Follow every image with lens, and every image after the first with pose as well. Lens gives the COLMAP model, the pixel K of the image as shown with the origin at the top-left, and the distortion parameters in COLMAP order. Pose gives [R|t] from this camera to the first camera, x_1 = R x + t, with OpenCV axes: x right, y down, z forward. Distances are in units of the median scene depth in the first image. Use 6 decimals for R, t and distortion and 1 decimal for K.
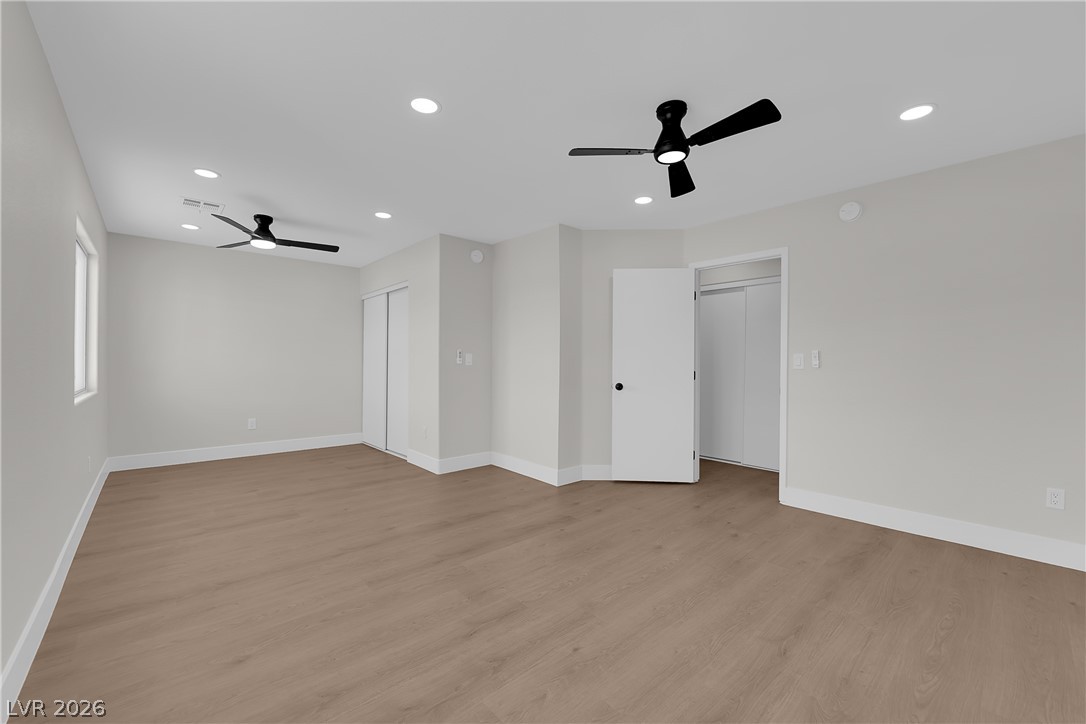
lens RADIAL K [[436.5, 0, 538.9], [0, 436.5, 363.5], [0, 0, 1]] dist [-0.006856, -0.006808]
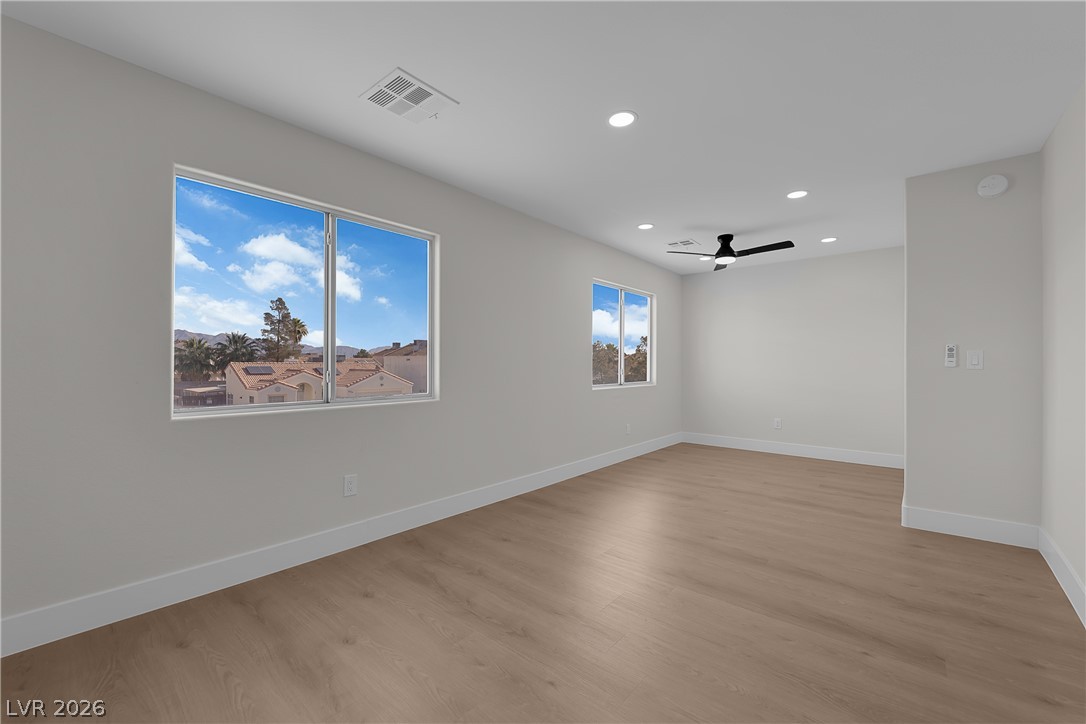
lens RADIAL K [[436.5, 0, 538.9], [0, 436.5, 363.5], [0, 0, 1]] dist [-0.006856, -0.006808]
pose [[0.129304, -0.008866, -0.991565, 0.522683], [-0.007586, 0.999922, -0.009930, 0.009638], [0.991576, 0.008806, 0.129227, 0.465210]]
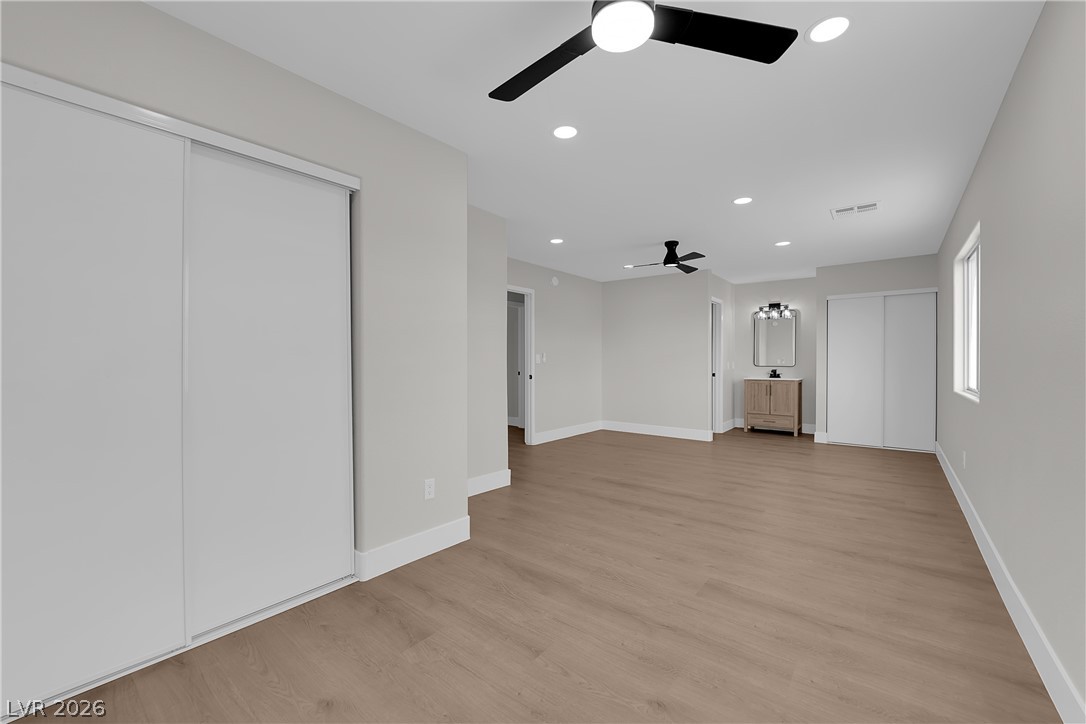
lens RADIAL K [[436.5, 0, 538.9], [0, 436.5, 363.5], [0, 0, 1]] dist [-0.006856, -0.006808]
pose [[-0.156482, -0.013253, 0.987592, -1.205512], [0.004525, 0.999890, 0.014135, -0.011939], [-0.987670, 0.006681, -0.156405, 1.385460]]
